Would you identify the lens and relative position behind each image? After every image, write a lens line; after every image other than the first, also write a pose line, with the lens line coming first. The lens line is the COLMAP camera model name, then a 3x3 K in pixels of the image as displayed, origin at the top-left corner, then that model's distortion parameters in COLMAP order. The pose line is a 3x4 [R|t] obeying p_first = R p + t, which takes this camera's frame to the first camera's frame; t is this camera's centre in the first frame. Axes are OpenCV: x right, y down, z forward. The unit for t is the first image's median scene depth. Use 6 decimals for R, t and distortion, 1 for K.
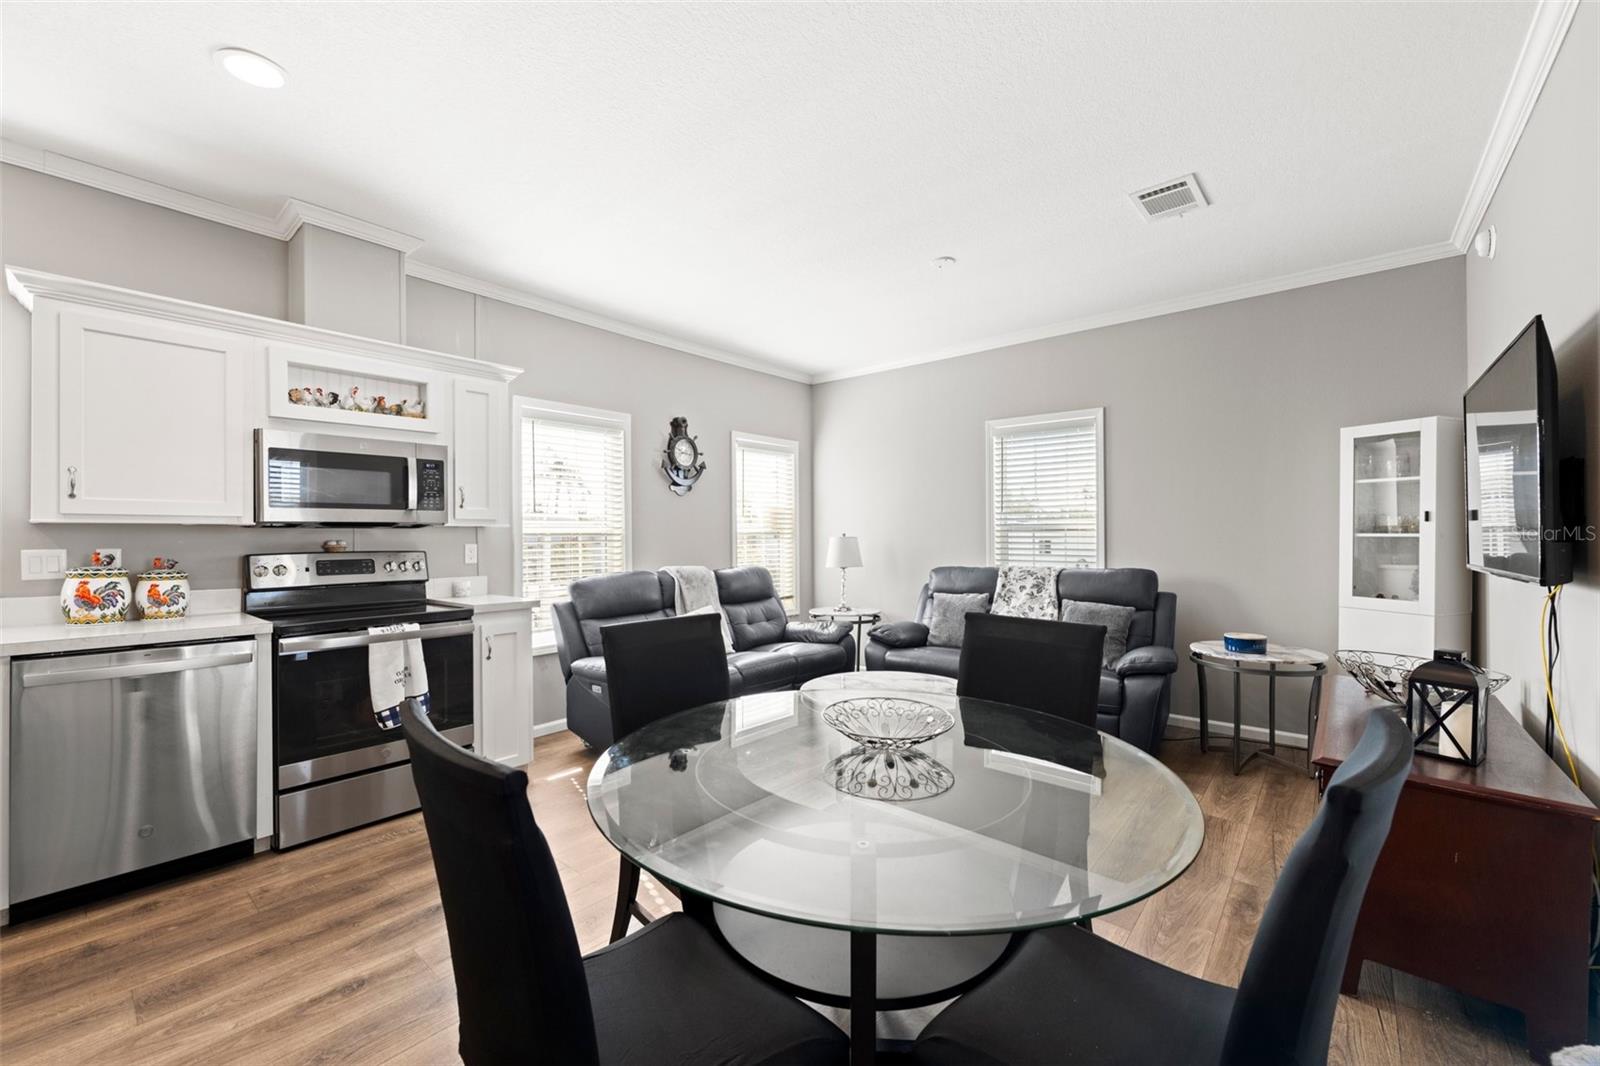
lens RADIAL K [[646.5, 0, 800.0], [0, 646.5, 533.0], [0, 0, 1]] dist [-0.000300, -0.000151]
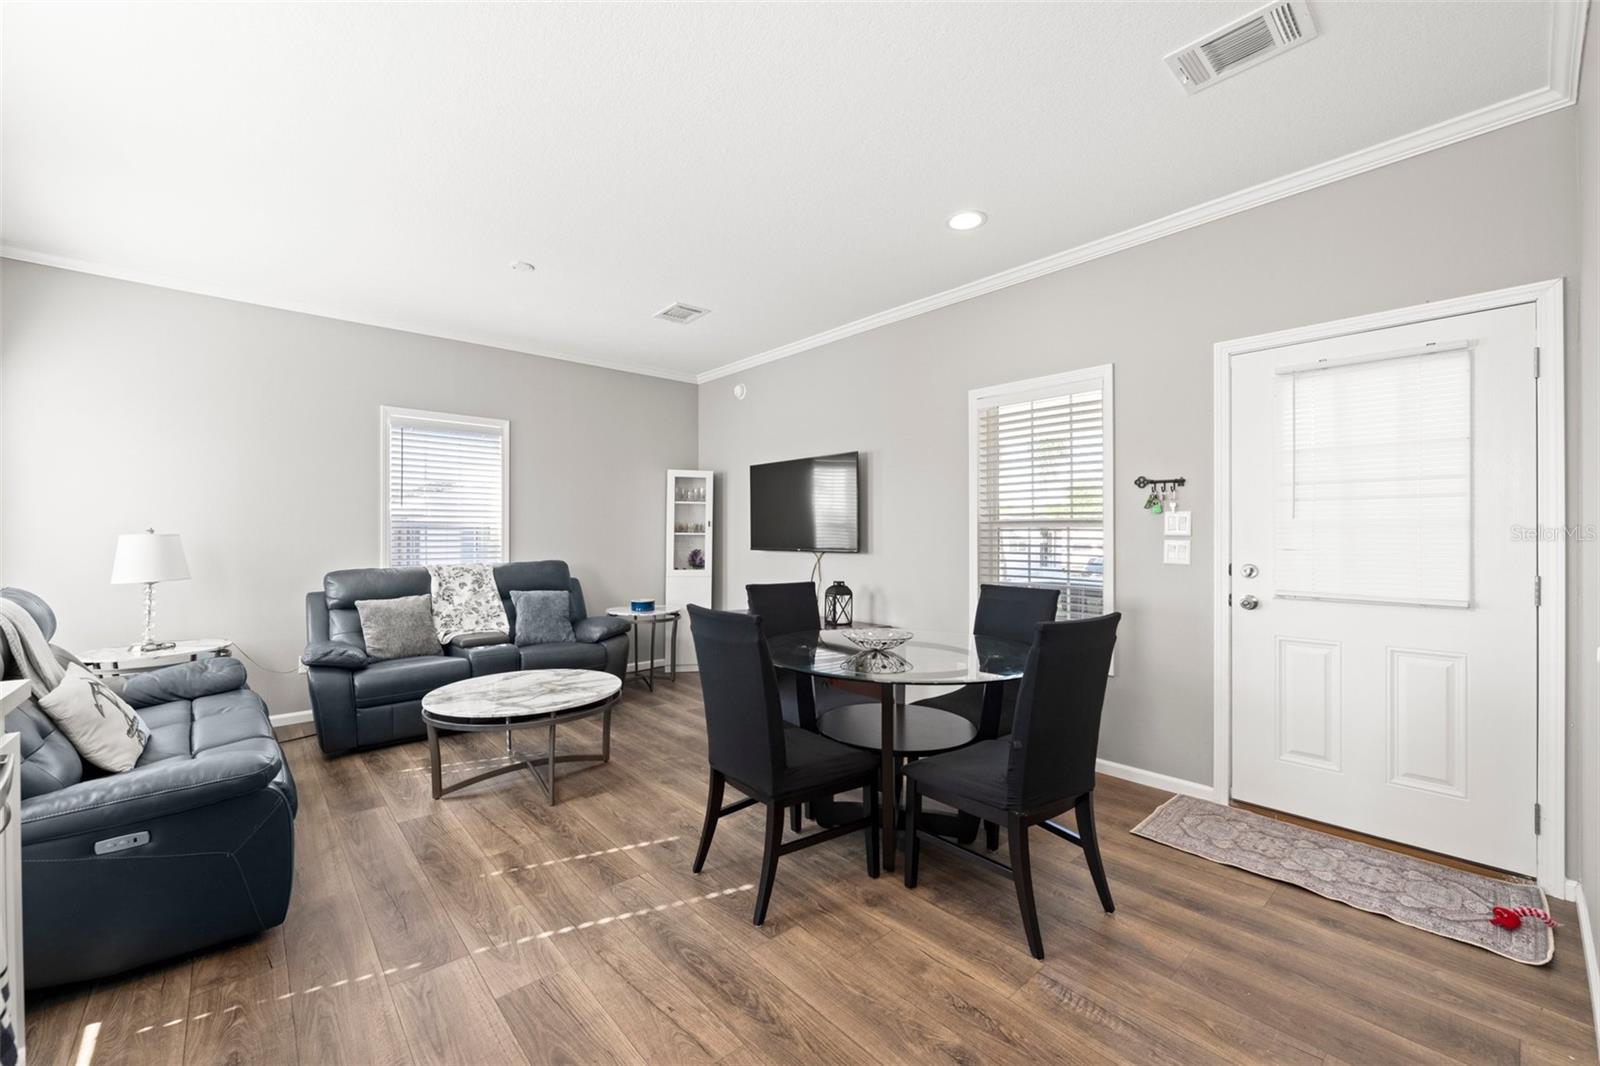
lens RADIAL K [[641.4, 0, 794.9], [0, 641.4, 528.8], [0, 0, 1]] dist [0.016753, 0.000037]
pose [[0.149732, 0.011066, 0.988665, -0.760728], [-0.005287, 0.999932, -0.010392, 0.006165], [-0.988713, -0.003671, 0.149780, 0.439515]]
